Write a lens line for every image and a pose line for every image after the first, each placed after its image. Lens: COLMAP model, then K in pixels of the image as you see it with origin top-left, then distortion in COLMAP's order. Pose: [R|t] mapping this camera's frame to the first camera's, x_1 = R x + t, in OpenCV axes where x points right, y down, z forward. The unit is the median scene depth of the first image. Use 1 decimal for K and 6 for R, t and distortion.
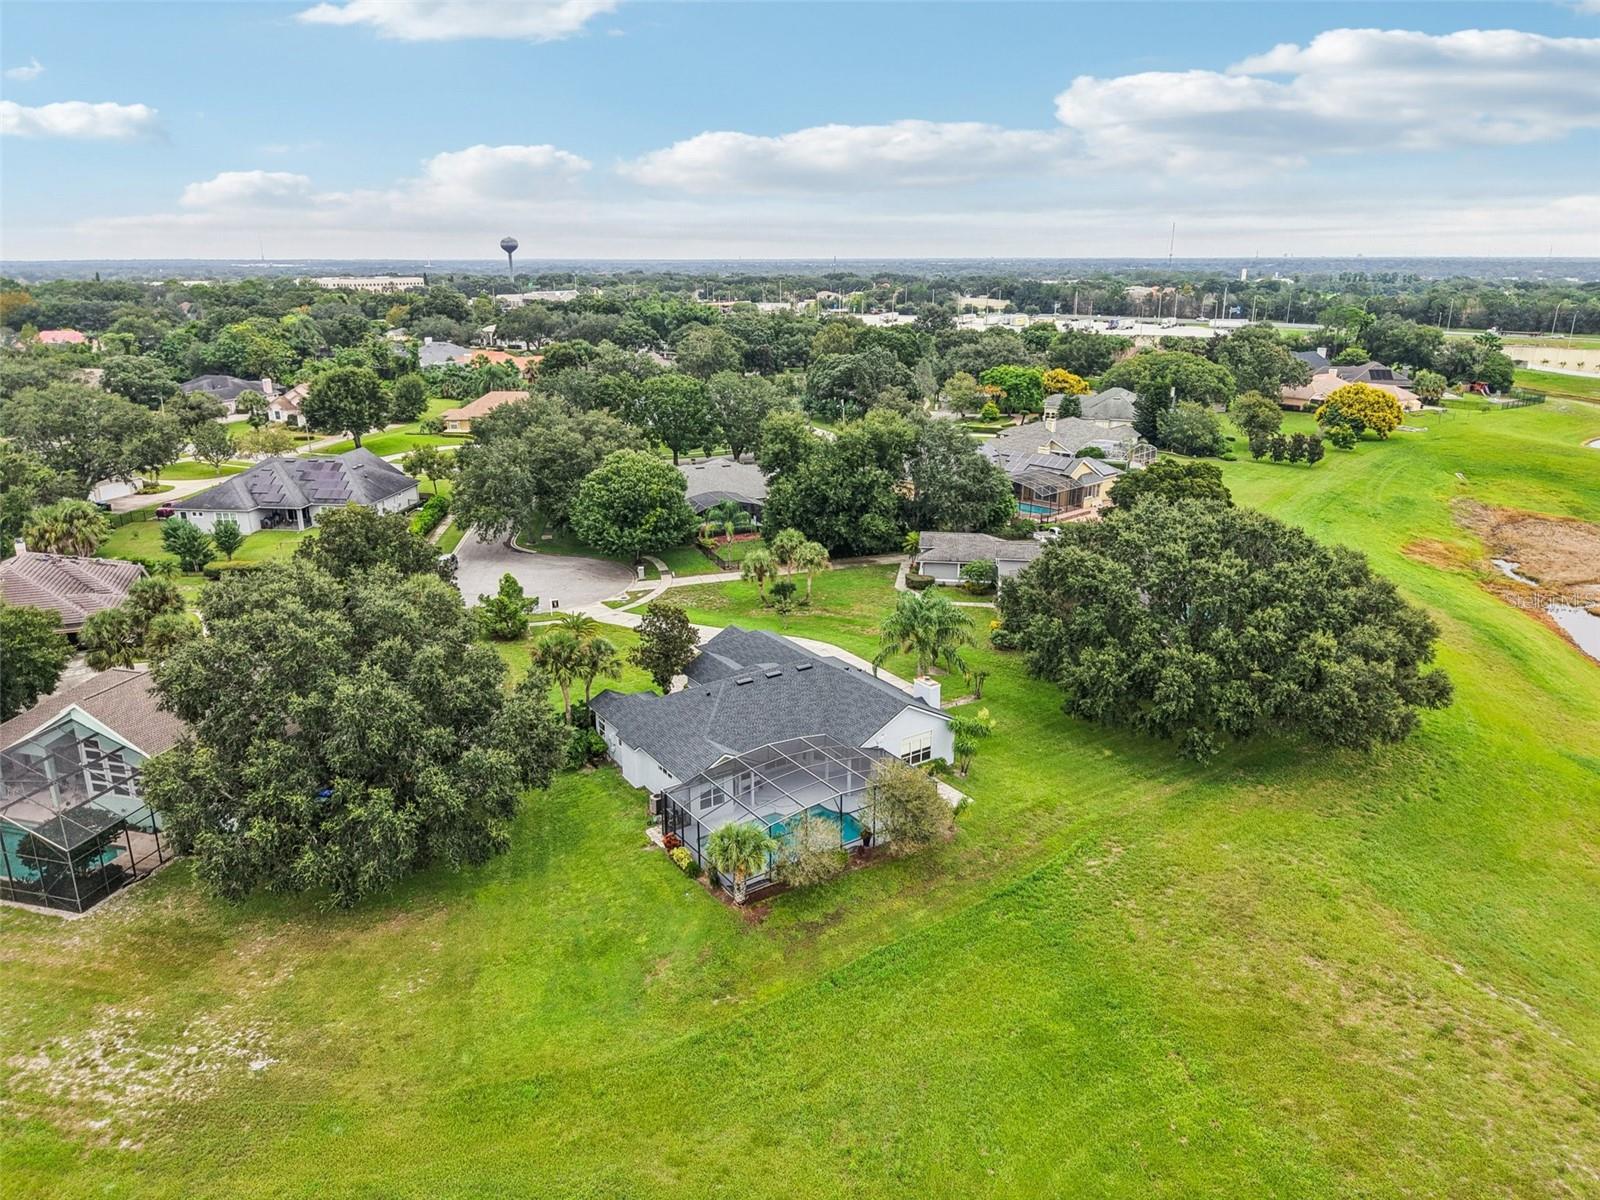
lens RADIAL K [[1075.5, 0, 787.5], [0, 1075.5, 566.4], [0, 0, 1]] dist [0.015043, -0.005291]
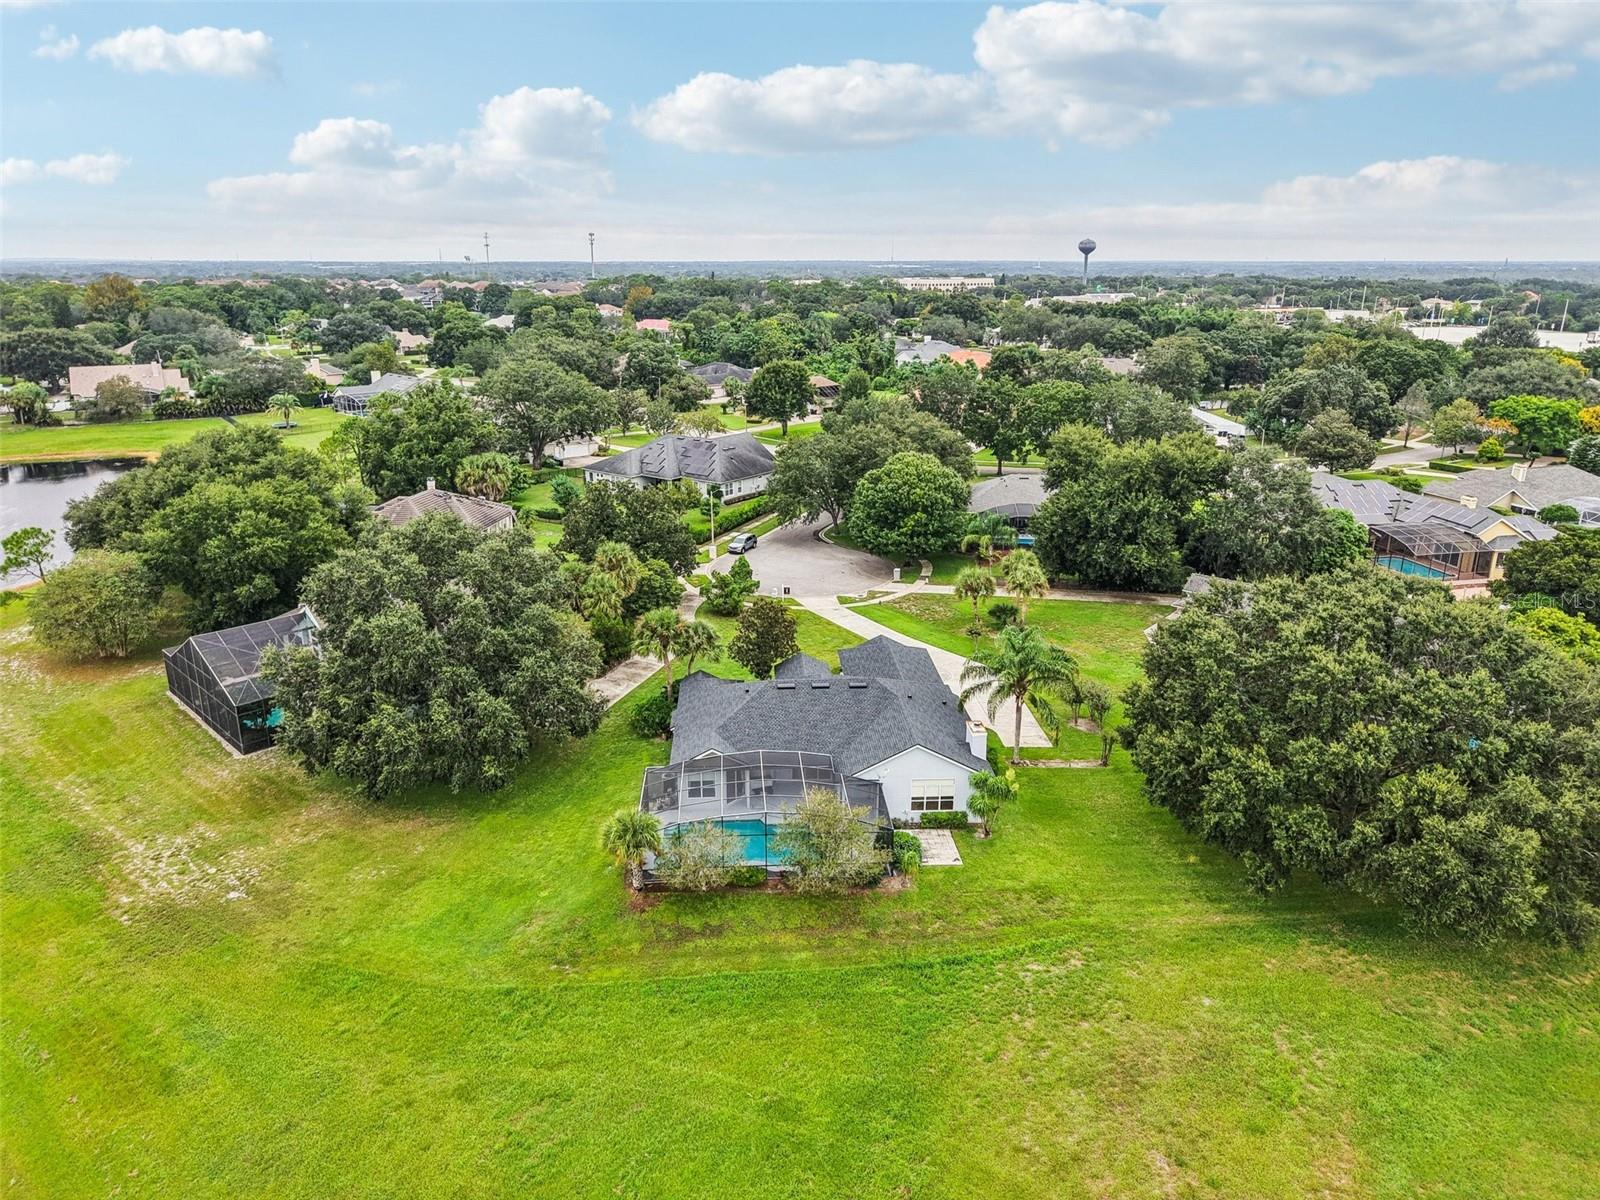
lens RADIAL K [[1071.7, 0, 789.4], [0, 1071.7, 585.0], [0, 0, 1]] dist [0.018177, -0.003448]
pose [[0.863457, 0.145756, -0.482905, 0.429777], [-0.138298, 0.989064, 0.051247, -0.036821], [0.485093, 0.022536, 0.874172, 0.137578]]
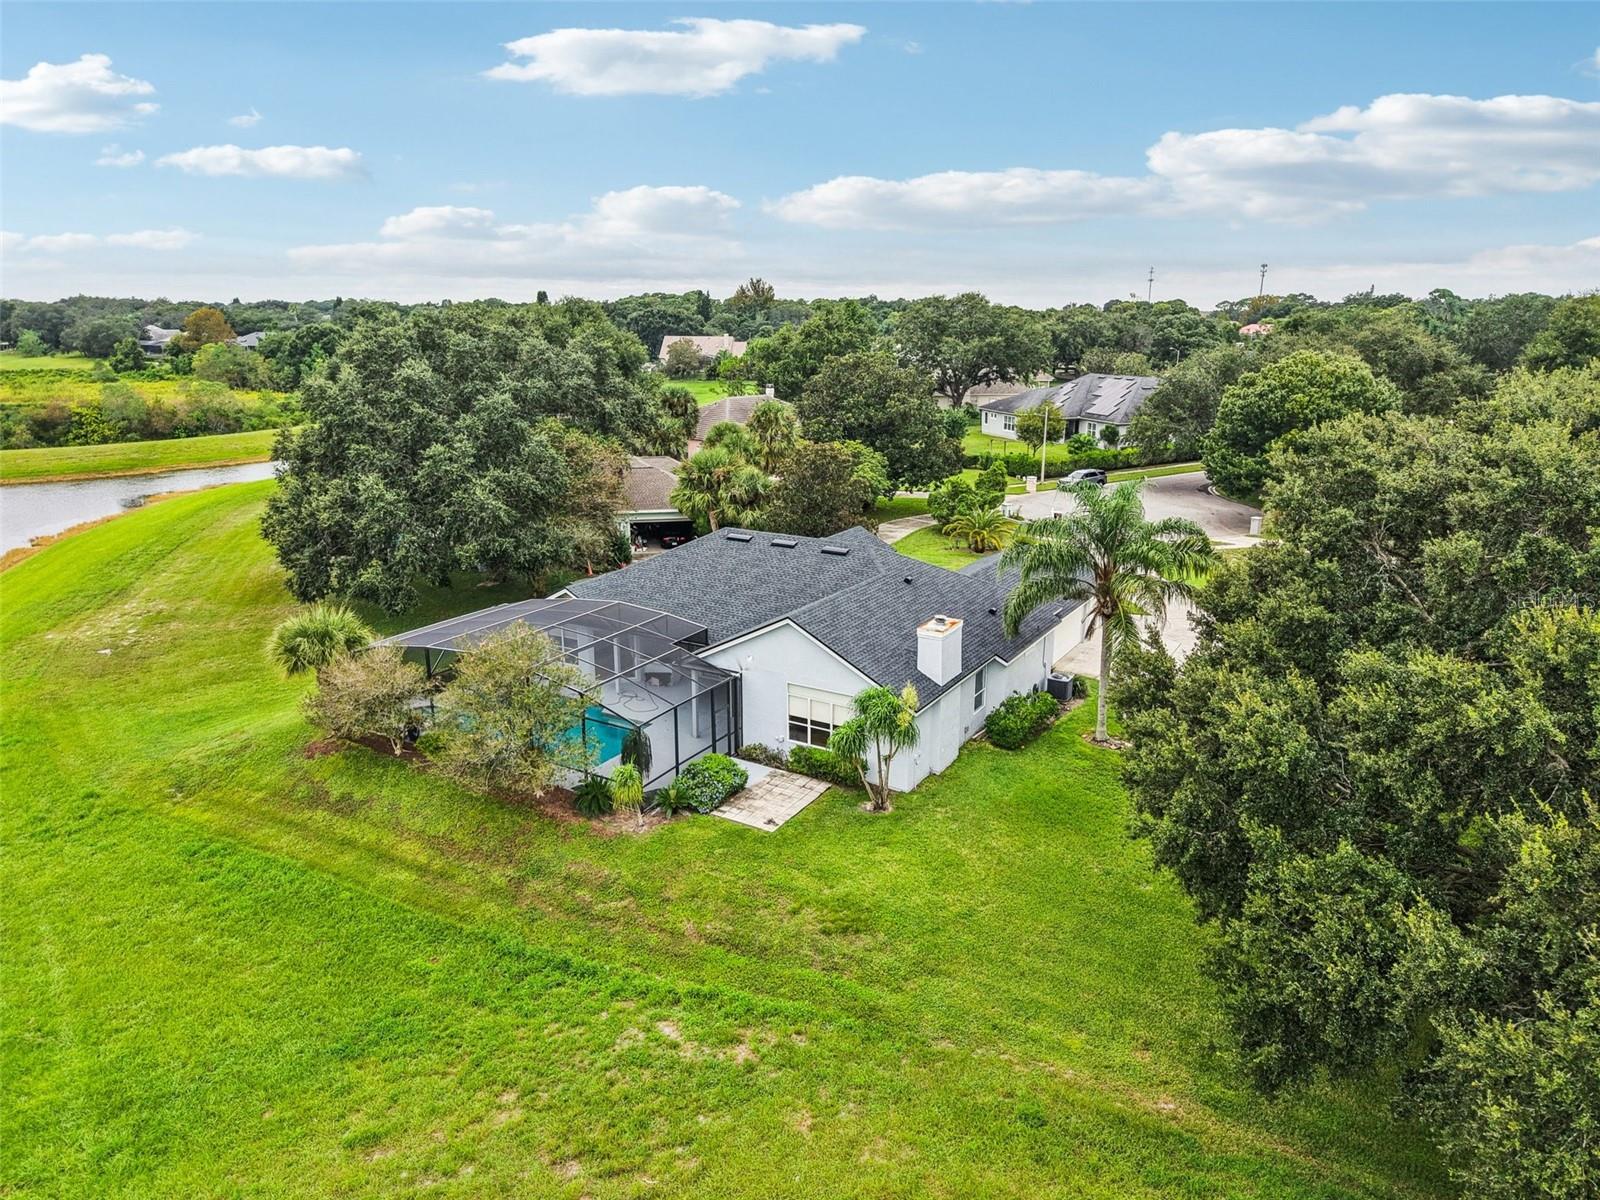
lens RADIAL K [[1075.5, 0, 787.5], [0, 1075.5, 566.4], [0, 0, 1]] dist [0.015043, -0.005291]
pose [[0.431762, 0.210587, -0.877060, 0.552364], [-0.246384, 0.962920, 0.109912, 0.046603], [0.867685, 0.168638, 0.467637, 0.732197]]
